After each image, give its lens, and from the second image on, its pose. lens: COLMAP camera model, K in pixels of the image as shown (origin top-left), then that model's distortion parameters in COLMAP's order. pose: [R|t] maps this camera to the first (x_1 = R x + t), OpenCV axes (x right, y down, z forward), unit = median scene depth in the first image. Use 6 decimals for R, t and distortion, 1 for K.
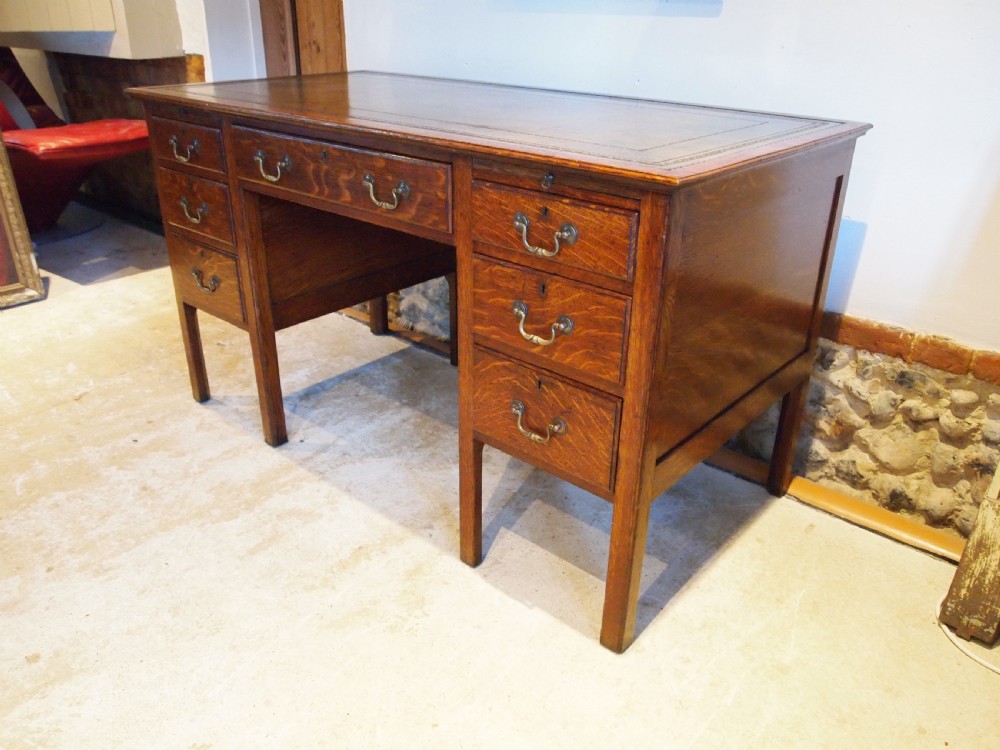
lens RADIAL K [[796.7, 0, 501.6], [0, 796.7, 375.5], [0, 0, 1]] dist [-0.049998, 0.004271]
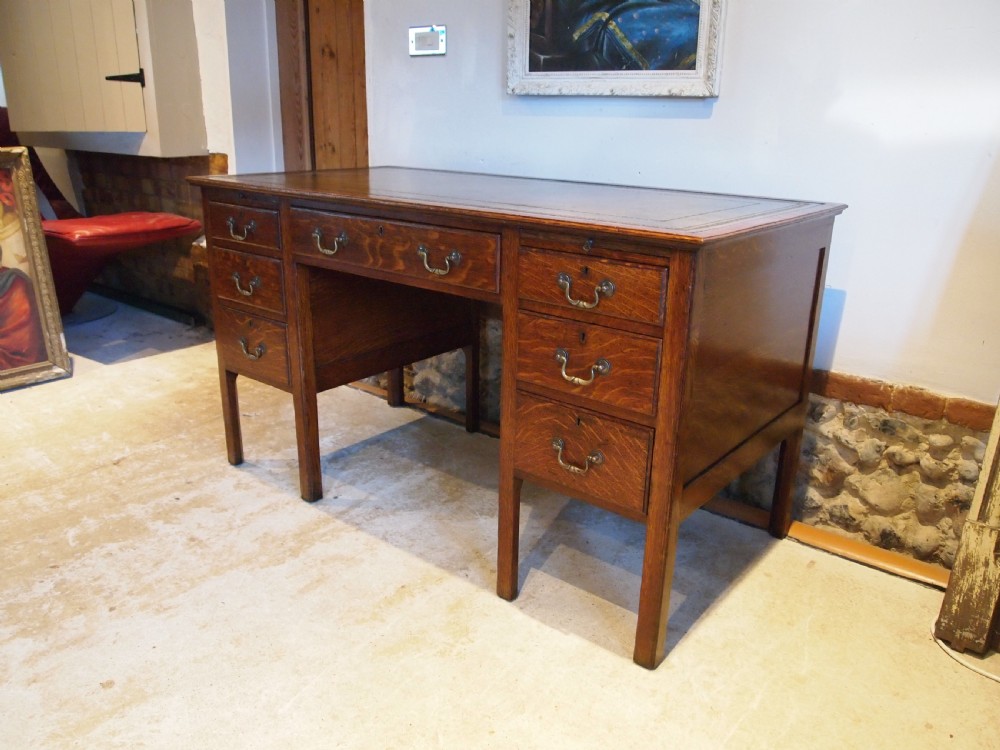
lens RADIAL K [[798.1, 0, 500.0], [0, 798.1, 375.0], [0, 0, 1]] dist [-0.048976, 0.002477]
pose [[0.999369, -0.006393, 0.034928, -0.086456], [0.010736, 0.992020, -0.125625, 0.072387], [-0.033846, 0.125921, 0.991463, -0.117844]]
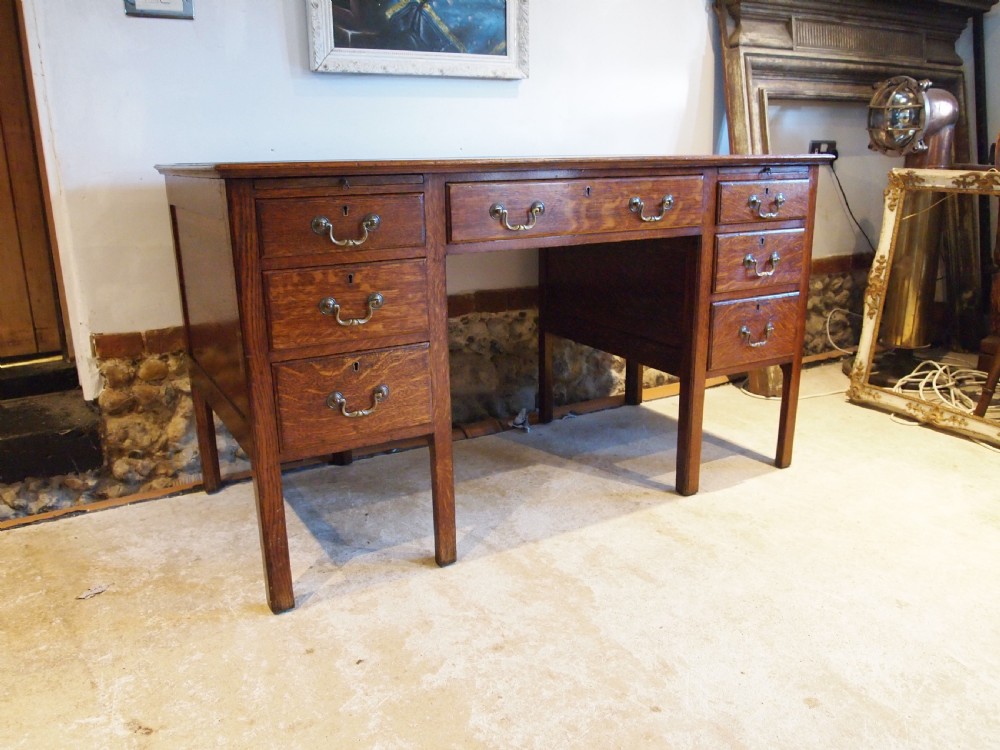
lens RADIAL K [[796.7, 0, 501.6], [0, 796.7, 375.5], [0, 0, 1]] dist [-0.049998, 0.004271]
pose [[0.322996, -0.274680, 0.905662, -1.261918], [0.426691, 0.896440, 0.119707, -0.216952], [-0.844753, 0.347773, 0.406750, 0.693351]]
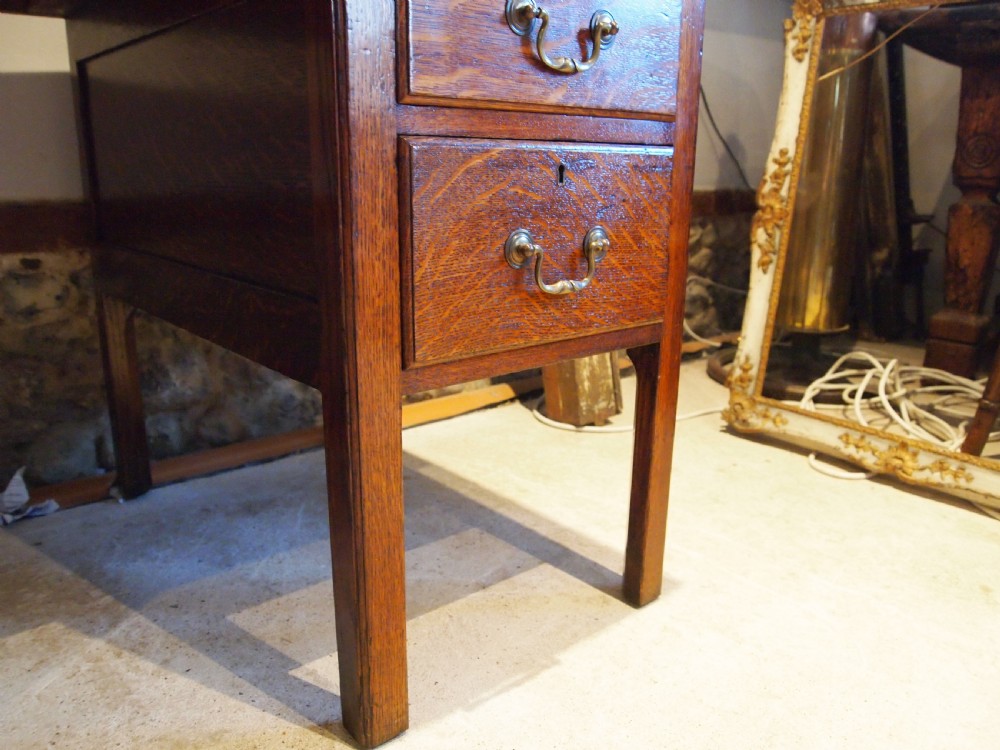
lens RADIAL K [[796.6, 0, 501.3], [0, 796.6, 377.0], [0, 0, 1]] dist [-0.047365, 0.001596]
pose [[0.148358, -0.271519, 0.950930, -0.358735], [0.420694, 0.887554, 0.187789, 0.027894], [-0.894990, 0.372190, 0.245902, 0.759076]]
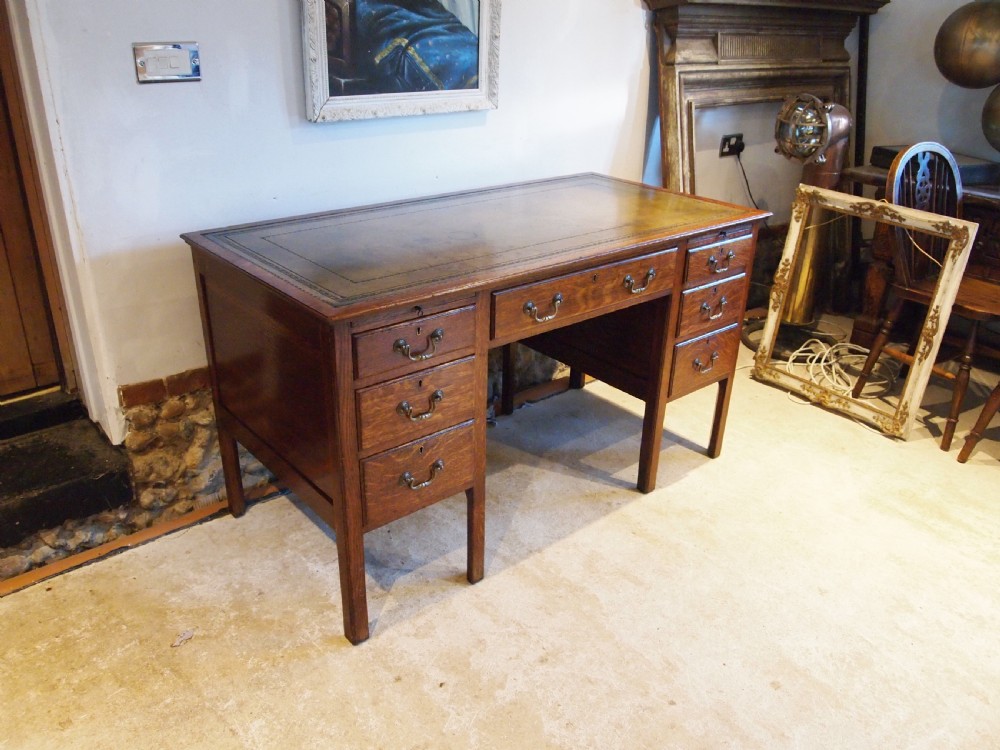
lens RADIAL K [[798.1, 0, 500.0], [0, 798.1, 375.0], [0, 0, 1]] dist [-0.048976, 0.002477]
pose [[0.147541, -0.426498, 0.892374, -1.407799], [0.406679, 0.848609, 0.338342, -0.613989], [-0.901579, 0.312990, 0.298652, 0.747152]]
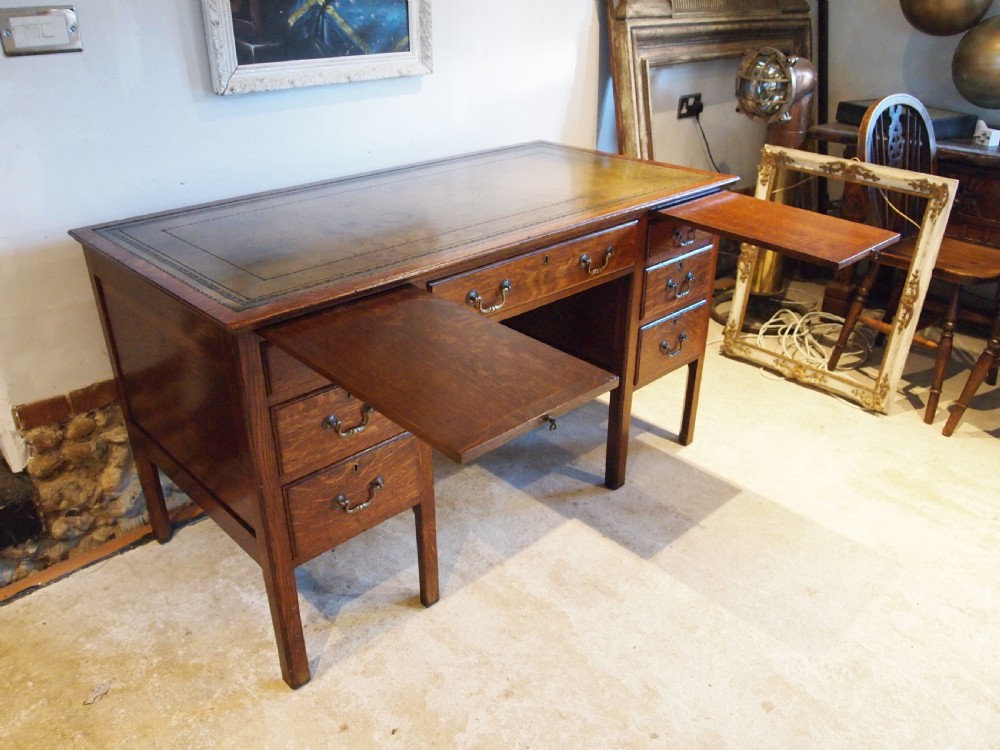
lens RADIAL K [[798.1, 0, 500.0], [0, 798.1, 375.0], [0, 0, 1]] dist [-0.048976, 0.002477]
pose [[0.088157, -0.460379, 0.883334, -1.259957], [0.432245, 0.816626, 0.382474, -0.579101], [-0.897437, 0.348099, 0.270988, 0.753037]]
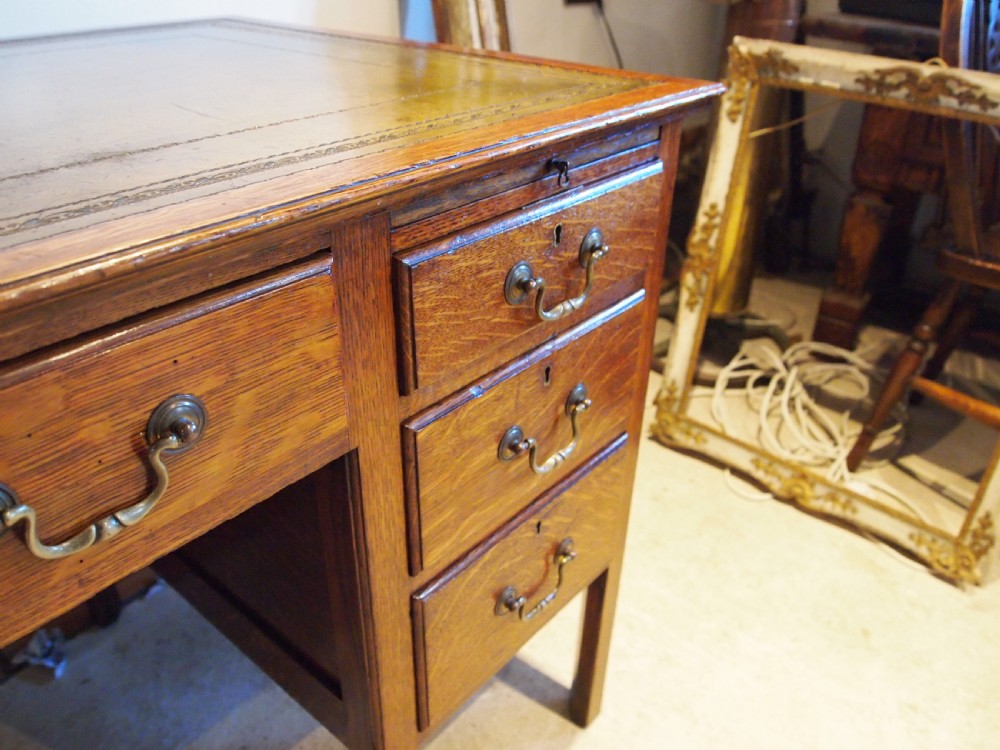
lens RADIAL K [[788.0, 0, 499.8], [0, 788.0, 378.4], [0, 0, 1]] dist [-0.051754, 0.003054]
pose [[-0.018339, -0.519480, 0.854286, -0.308961], [0.415752, 0.773096, 0.479034, -0.288602], [-0.909293, 0.363956, 0.201797, 0.718935]]
